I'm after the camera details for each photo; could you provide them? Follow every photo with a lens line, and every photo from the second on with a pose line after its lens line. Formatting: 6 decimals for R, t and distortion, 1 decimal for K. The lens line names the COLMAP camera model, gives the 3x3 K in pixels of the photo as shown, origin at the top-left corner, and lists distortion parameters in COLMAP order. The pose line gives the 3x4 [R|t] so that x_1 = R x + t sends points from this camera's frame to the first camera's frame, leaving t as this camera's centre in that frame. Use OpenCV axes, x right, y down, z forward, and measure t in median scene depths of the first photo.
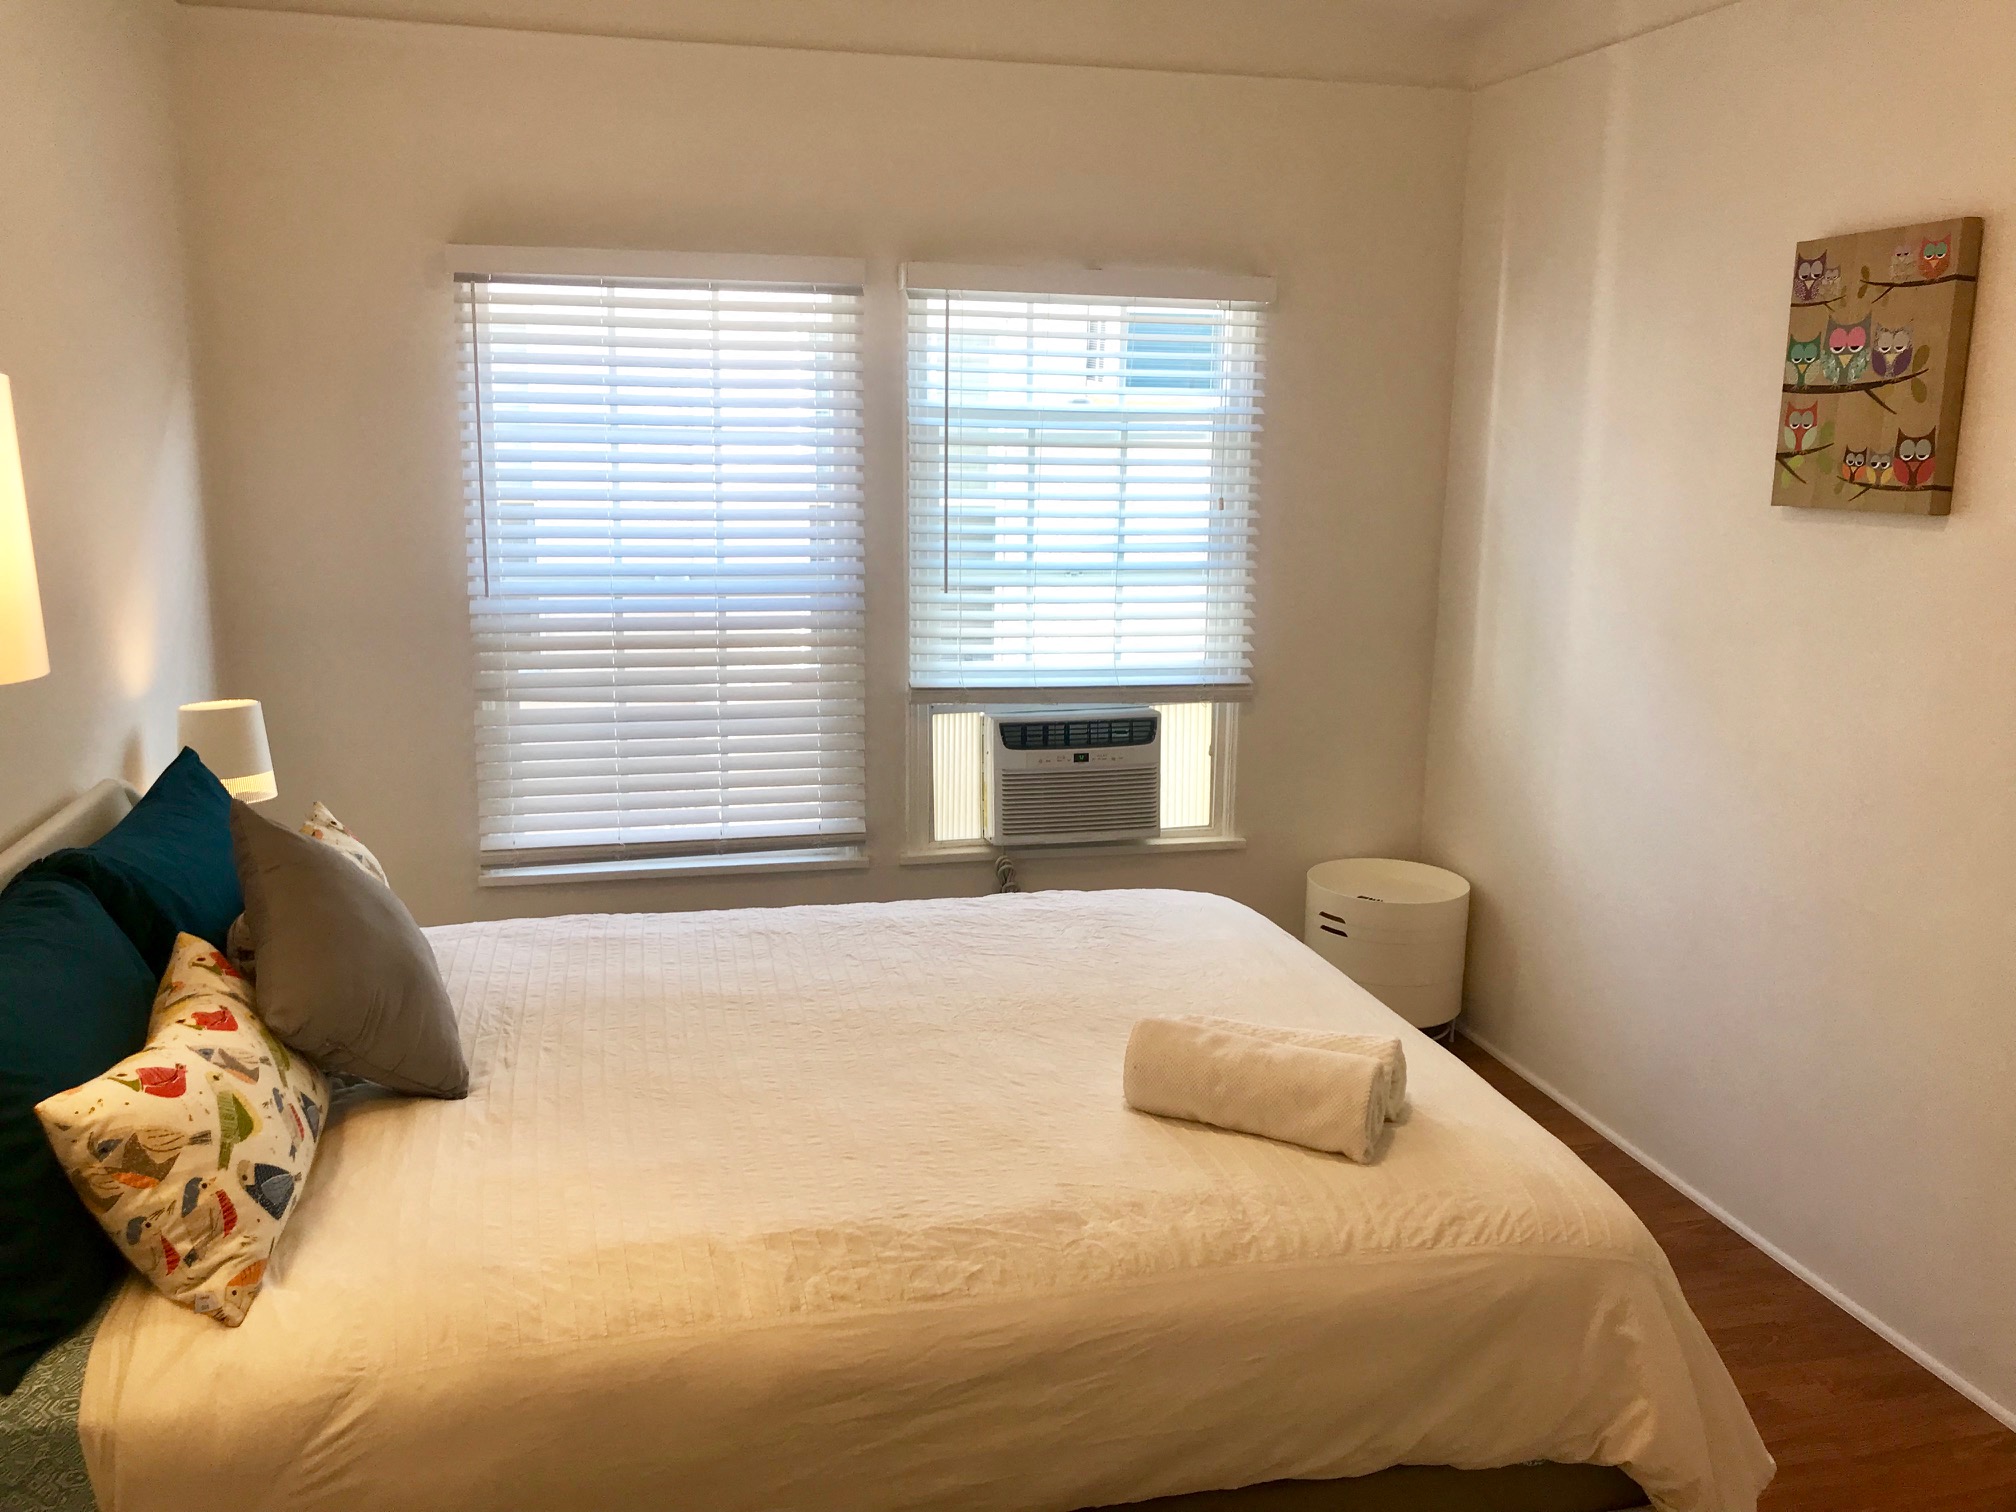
lens RADIAL K [[1651.2, 0, 1008.0], [0, 1651.2, 768.2], [0, 0, 1]] dist [0.034014, -0.033800]
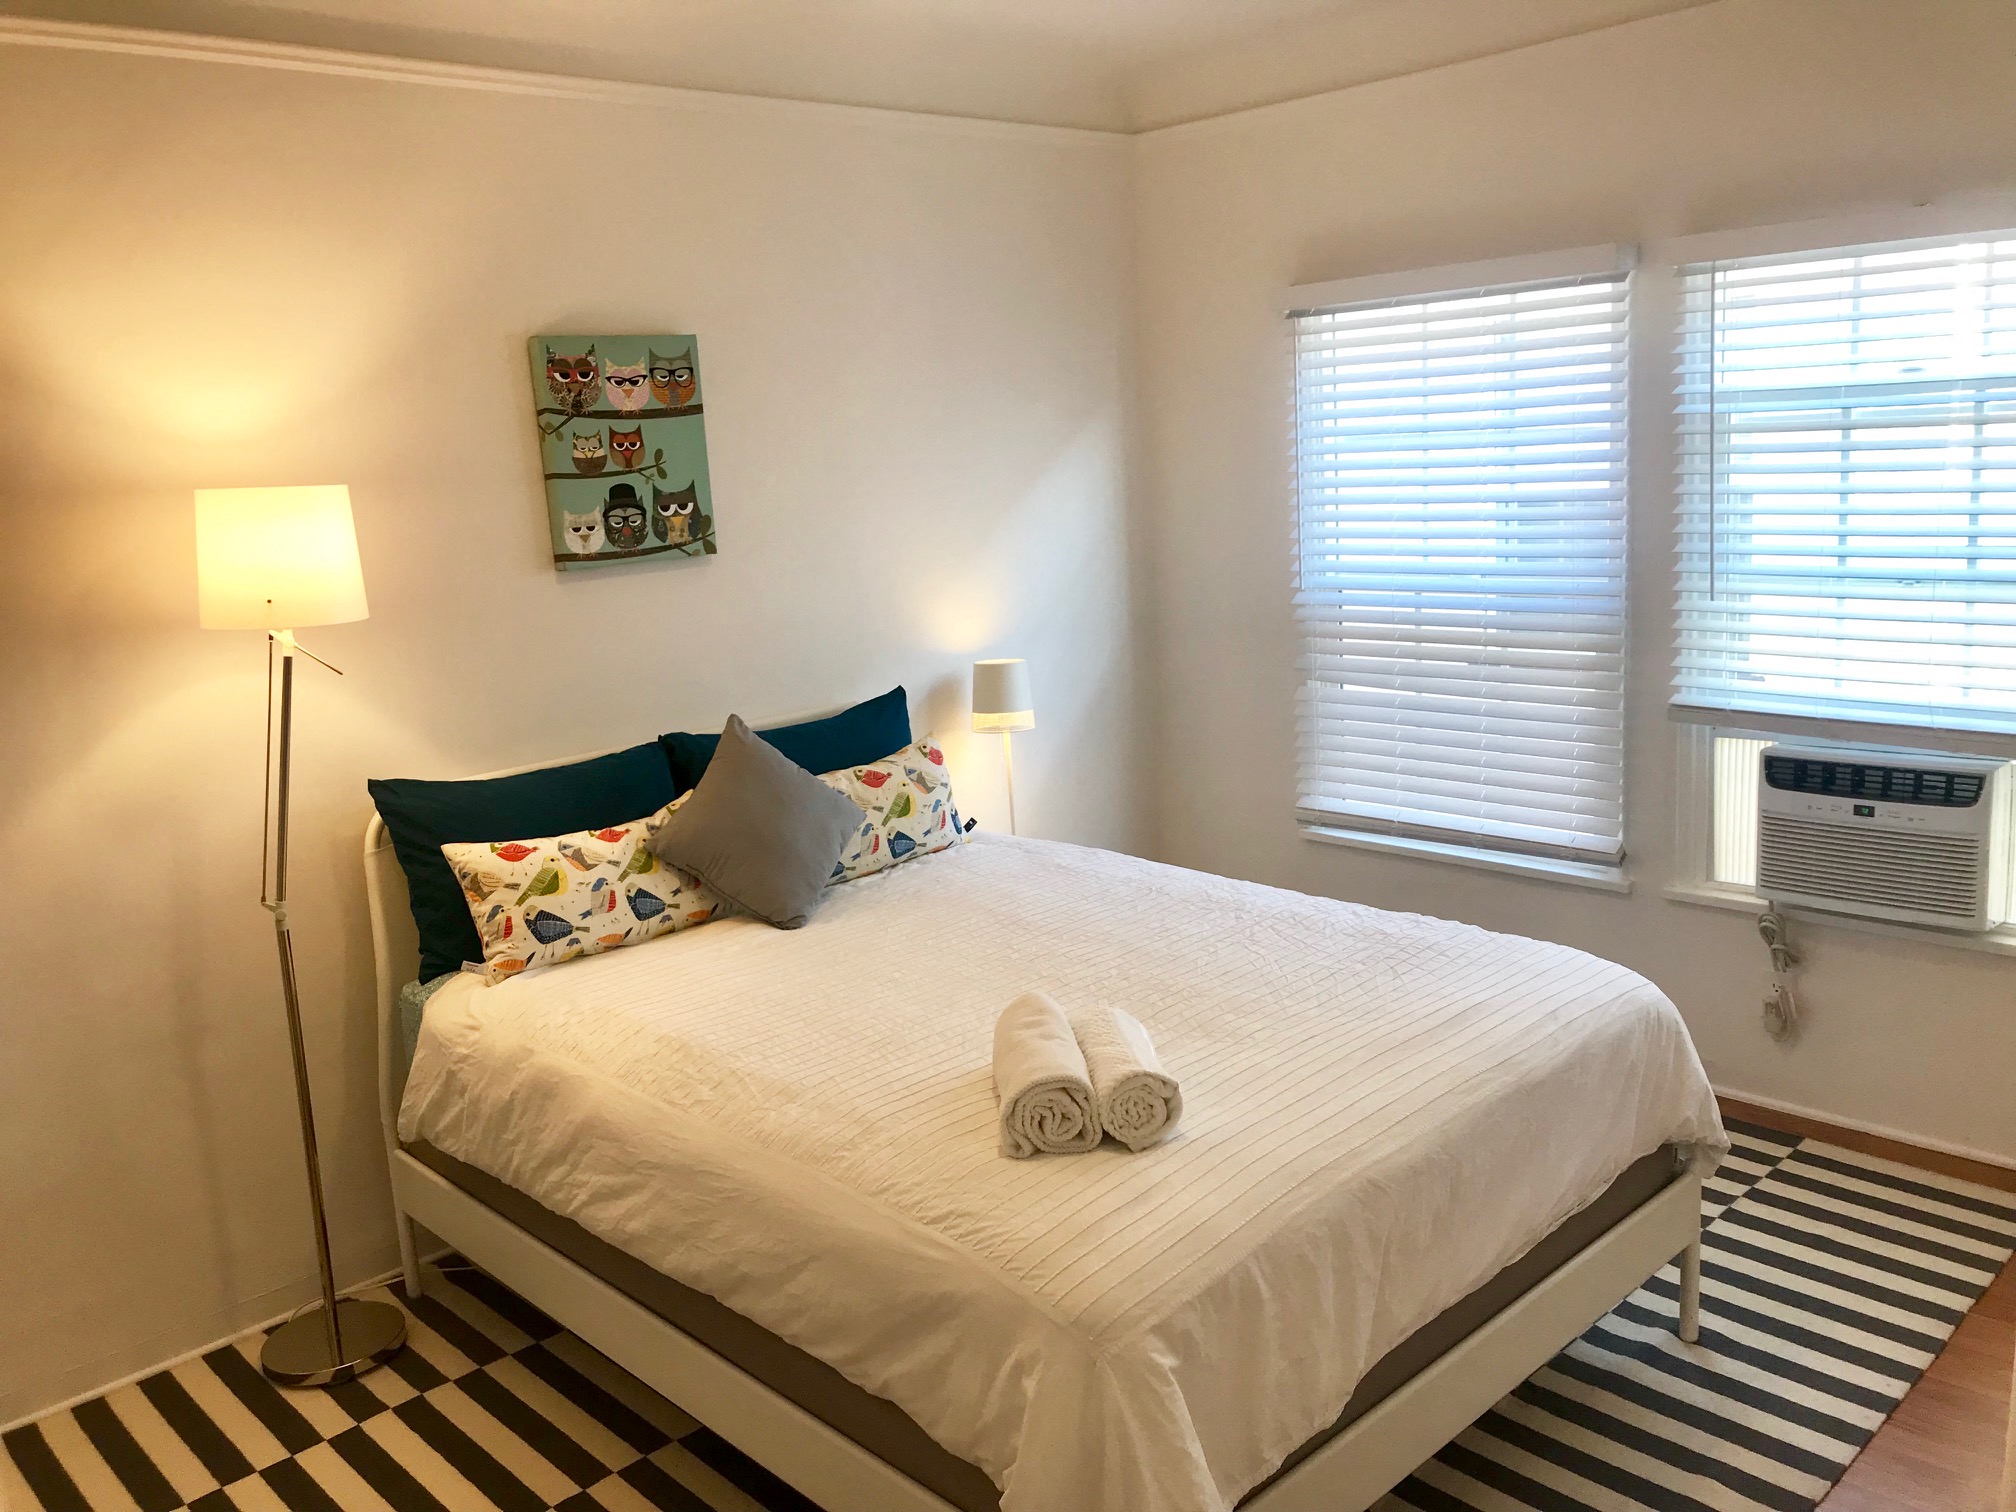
lens RADIAL K [[1651.2, 0, 1011.3], [0, 1651.2, 739.8], [0, 0, 1]] dist [0.034014, -0.033800]
pose [[0.520283, 0.108303, -0.847099, 0.525758], [-0.119865, 0.991368, 0.053128, -0.034852], [0.845540, 0.073896, 0.528773, 0.218999]]
